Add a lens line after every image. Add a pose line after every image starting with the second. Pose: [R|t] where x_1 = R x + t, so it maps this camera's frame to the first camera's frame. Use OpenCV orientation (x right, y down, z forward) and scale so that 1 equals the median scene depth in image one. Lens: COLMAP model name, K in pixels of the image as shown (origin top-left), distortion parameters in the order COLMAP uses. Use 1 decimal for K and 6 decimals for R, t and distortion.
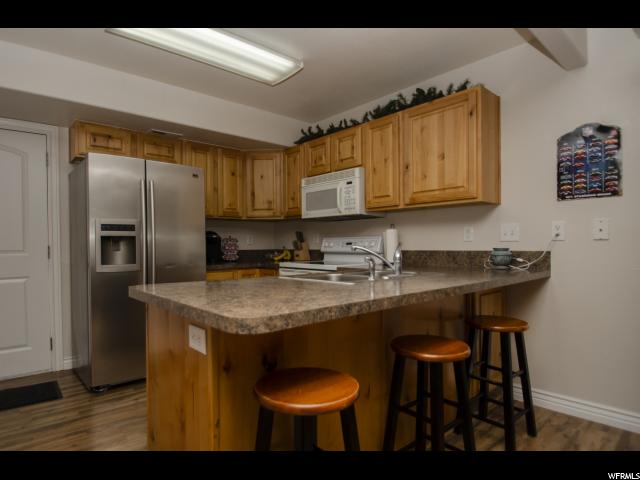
lens RADIAL K [[364.0, 0, 320.0], [0, 364.0, 240.0], [0, 0, 1]] dist [0.000711, 0.000716]
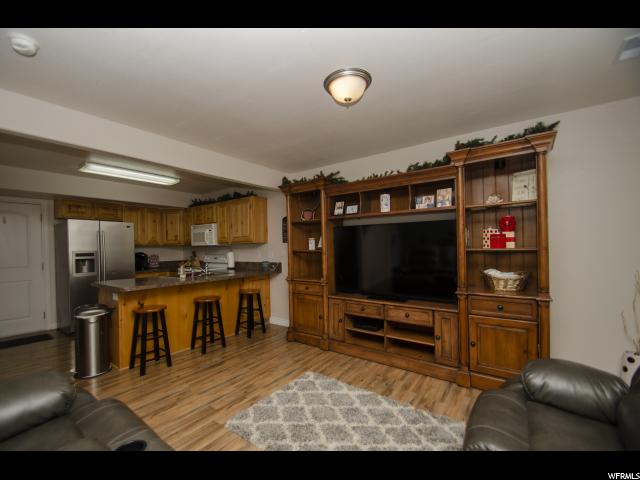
lens RADIAL K [[276.2, 0, 318.9], [0, 276.2, 244.8], [0, 0, 1]] dist [-0.001264, -0.000357]
pose [[0.979201, -0.009044, 0.202692, 0.370668], [0.008819, 0.999959, 0.002012, -0.070018], [-0.202702, -0.000183, 0.979240, -0.690708]]
